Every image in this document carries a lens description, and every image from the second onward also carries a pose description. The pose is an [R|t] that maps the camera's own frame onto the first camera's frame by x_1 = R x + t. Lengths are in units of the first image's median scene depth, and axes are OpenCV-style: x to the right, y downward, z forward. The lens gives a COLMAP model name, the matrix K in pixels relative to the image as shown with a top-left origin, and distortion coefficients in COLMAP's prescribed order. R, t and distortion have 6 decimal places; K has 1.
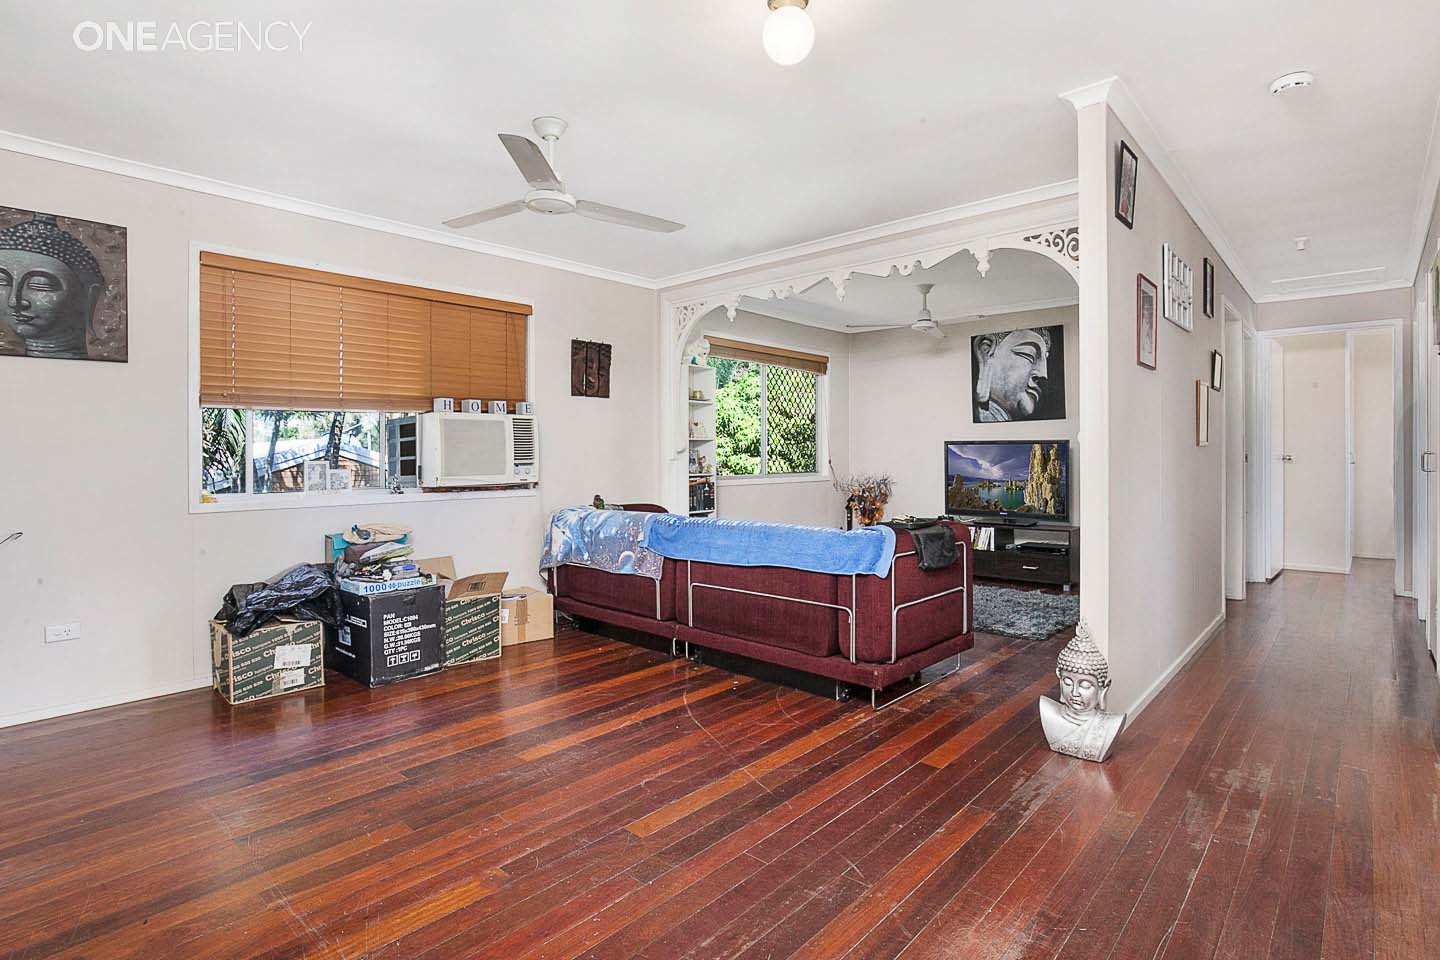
lens RADIAL K [[736.2, 0, 721.4], [0, 736.2, 433.1], [0, 0, 1]] dist [0.000488, 0.000019]
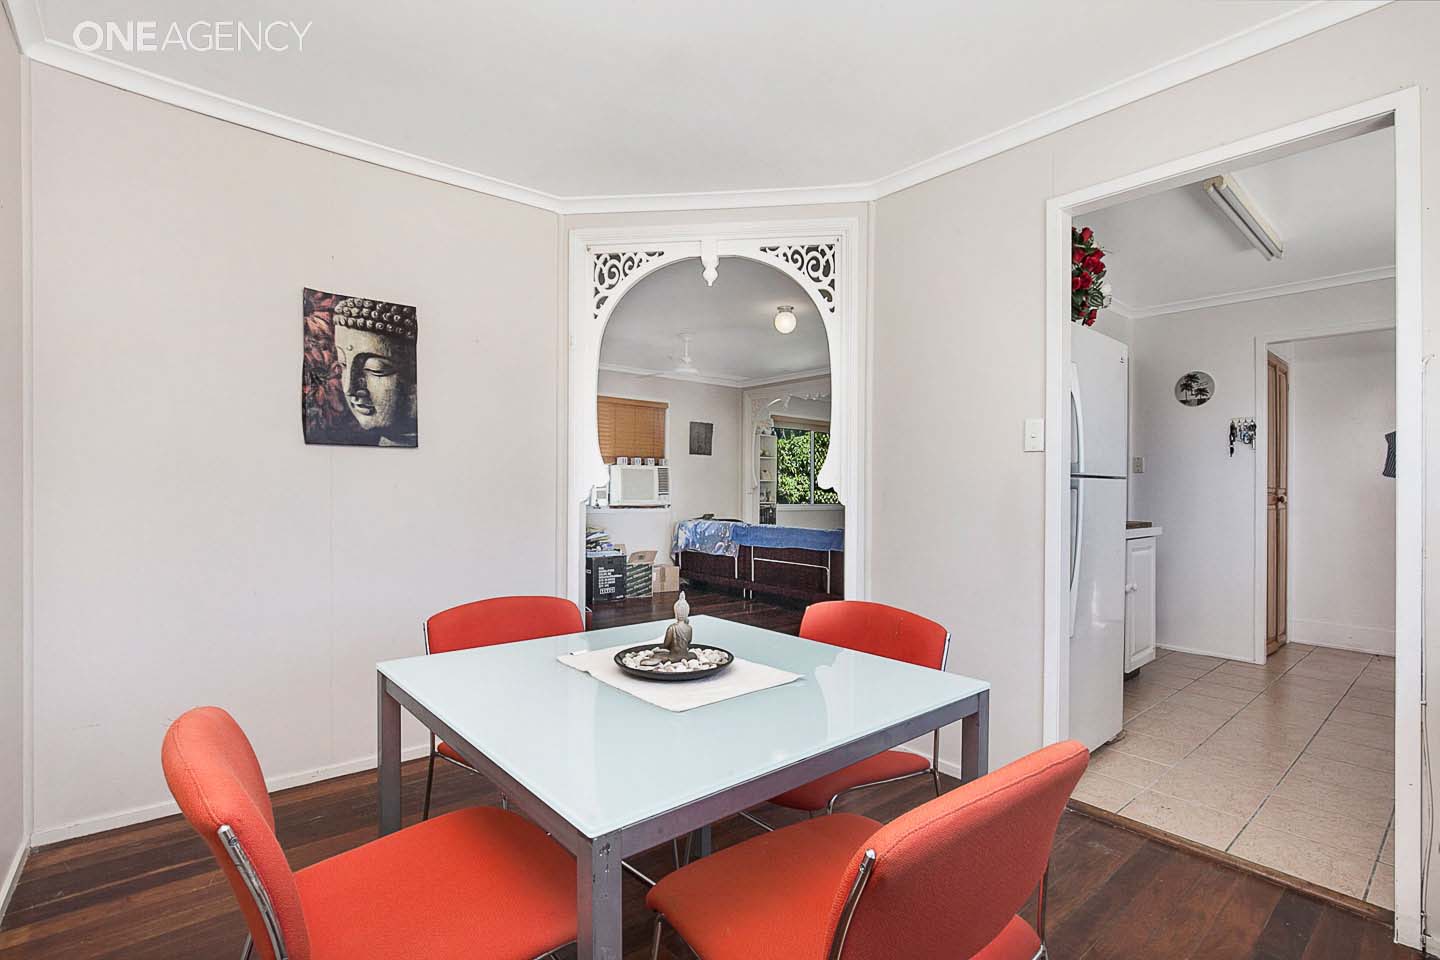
lens RADIAL K [[665.3, 0, 719.1], [0, 665.3, 486.4], [0, 0, 1]] dist [-0.000080, 0.000001]
pose [[0.990438, 0.017362, -0.136863, 0.087191], [-0.013902, 0.999560, 0.026195, -0.020876], [0.137258, -0.024042, 0.990244, -0.592914]]
